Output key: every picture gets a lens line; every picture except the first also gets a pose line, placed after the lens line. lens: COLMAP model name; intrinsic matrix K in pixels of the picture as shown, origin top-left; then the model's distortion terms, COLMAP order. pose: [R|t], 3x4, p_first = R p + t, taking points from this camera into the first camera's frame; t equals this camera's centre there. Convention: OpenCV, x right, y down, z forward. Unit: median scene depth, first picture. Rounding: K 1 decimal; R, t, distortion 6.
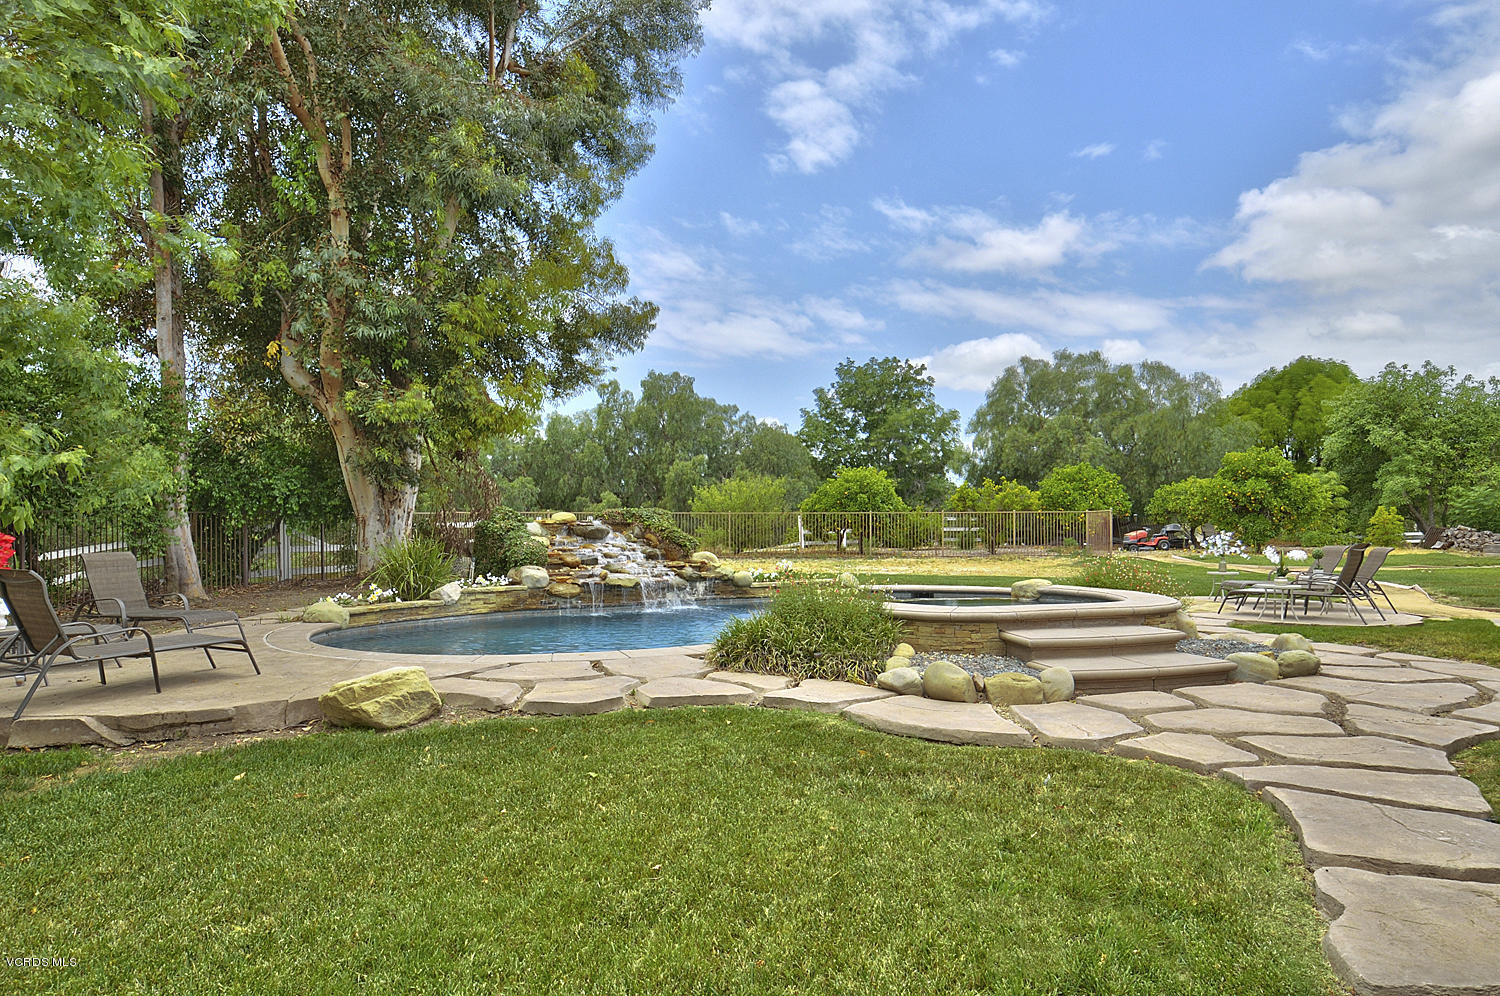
lens RADIAL K [[933.5, 0, 752.4], [0, 933.5, 526.8], [0, 0, 1]] dist [-0.000923, -0.000236]
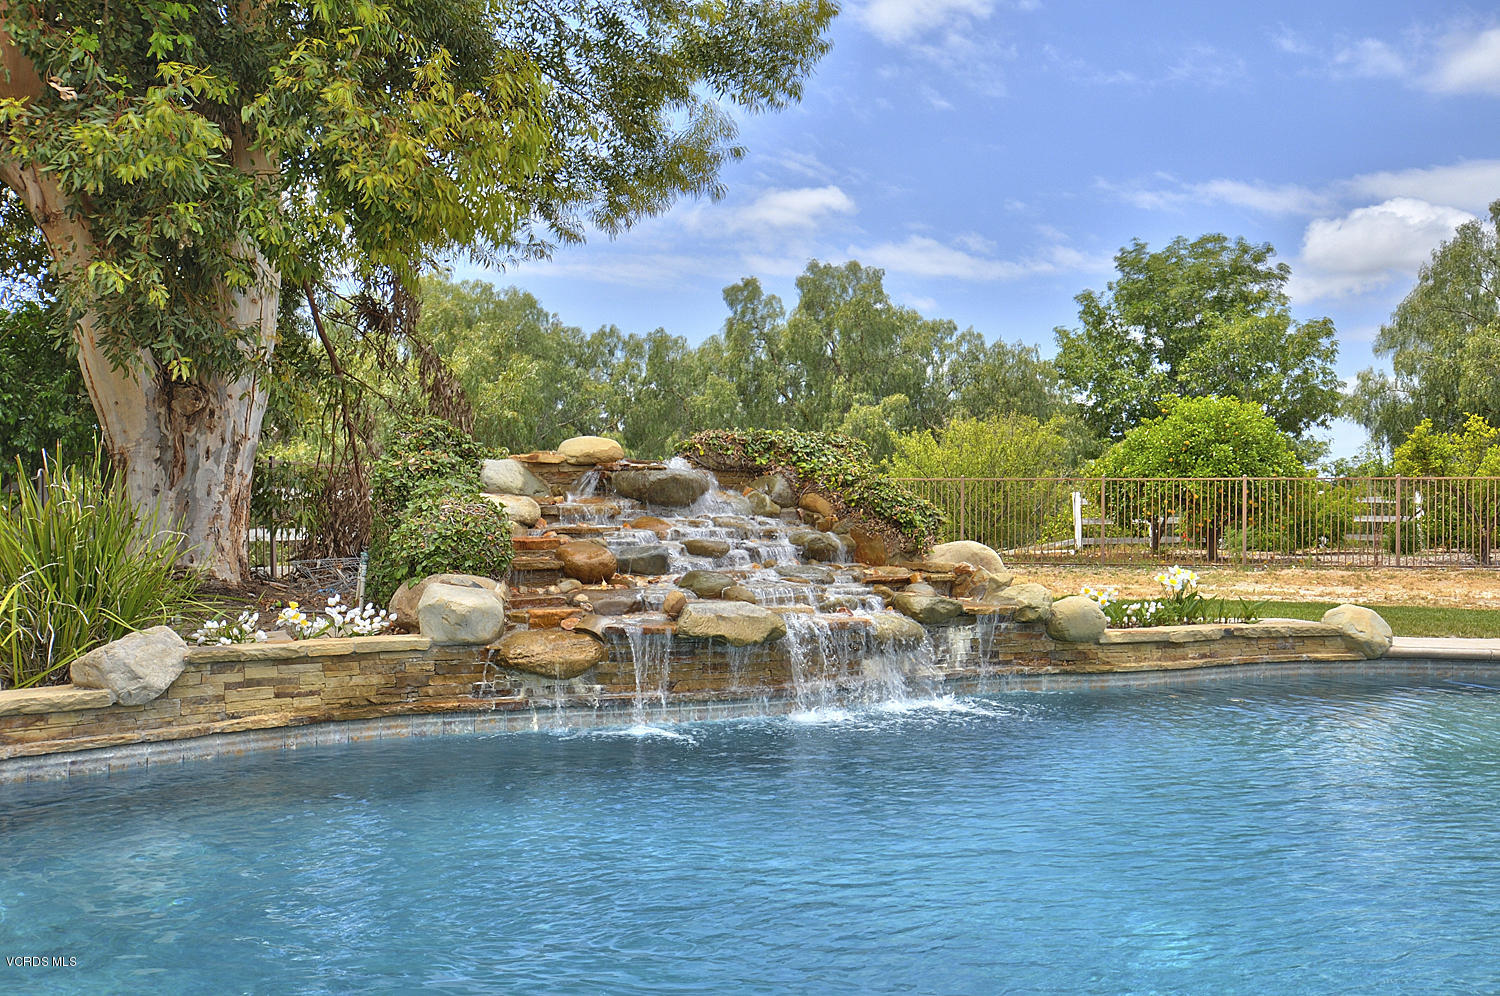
lens RADIAL K [[1236.3, 0, 752.1], [0, 1236.3, 525.4], [0, 0, 1]] dist [0.010720, -0.004320]
pose [[0.987890, 0.004462, -0.155093, -0.056462], [-0.004647, 0.999989, -0.000834, 0.020739], [0.155088, 0.001545, 0.987900, 0.499088]]
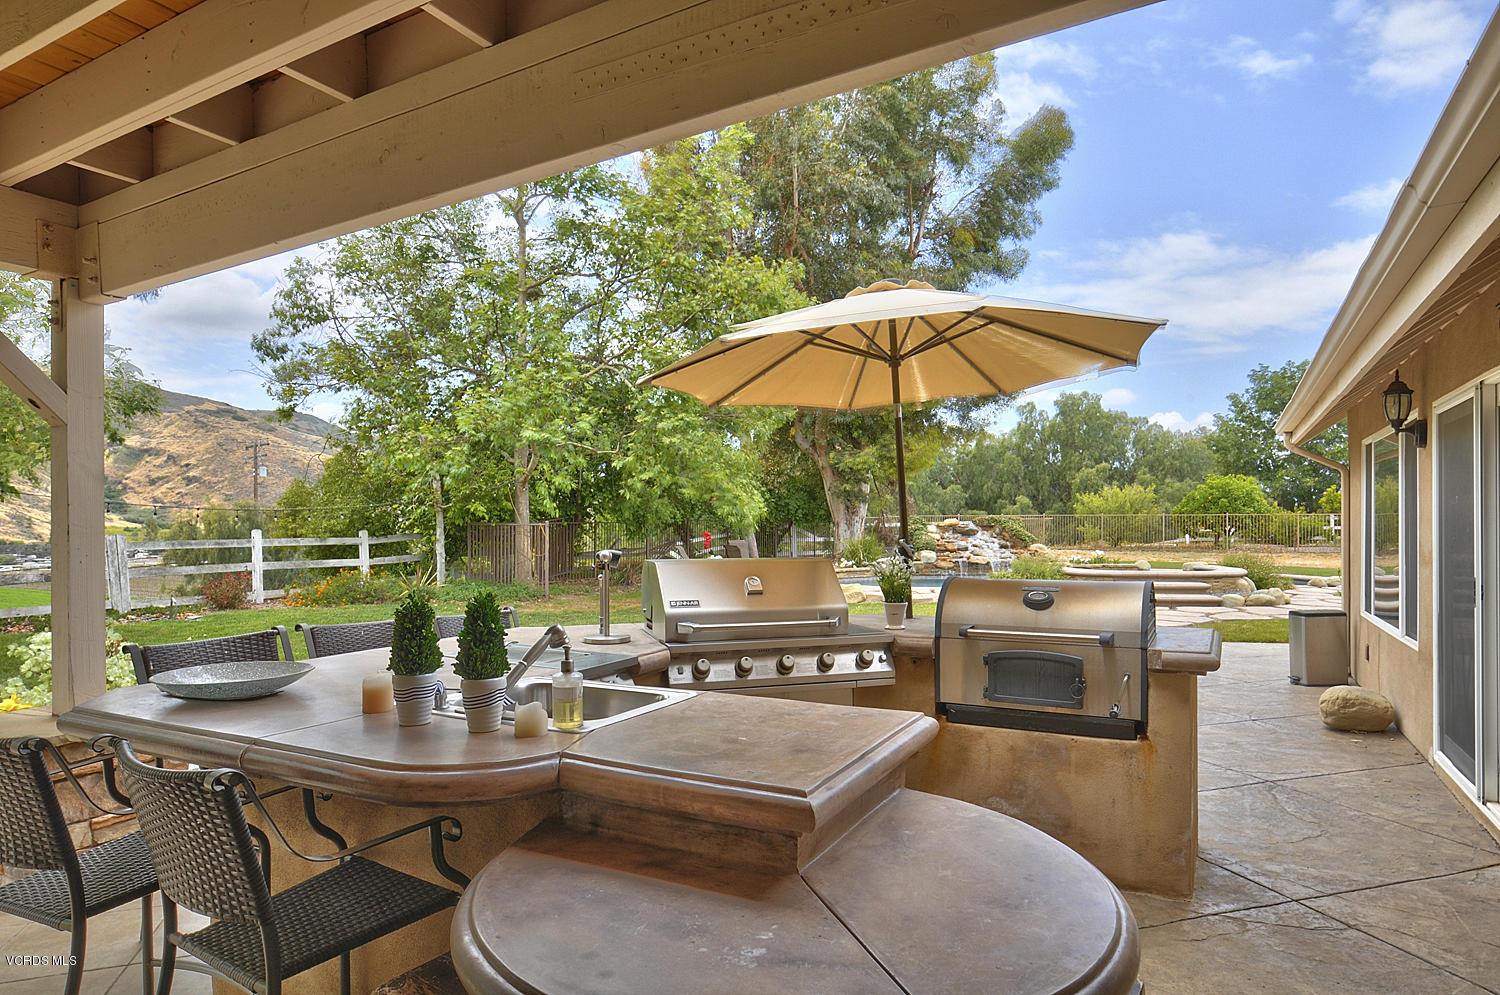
lens RADIAL K [[933.5, 0, 752.4], [0, 933.5, 526.3], [0, 0, 1]] dist [-0.000923, -0.000236]
pose [[0.885406, 0.003448, -0.464806, 0.246546], [-0.000467, 0.999979, 0.006528, -0.012924], [0.464819, -0.005563, 0.885388, -0.602702]]
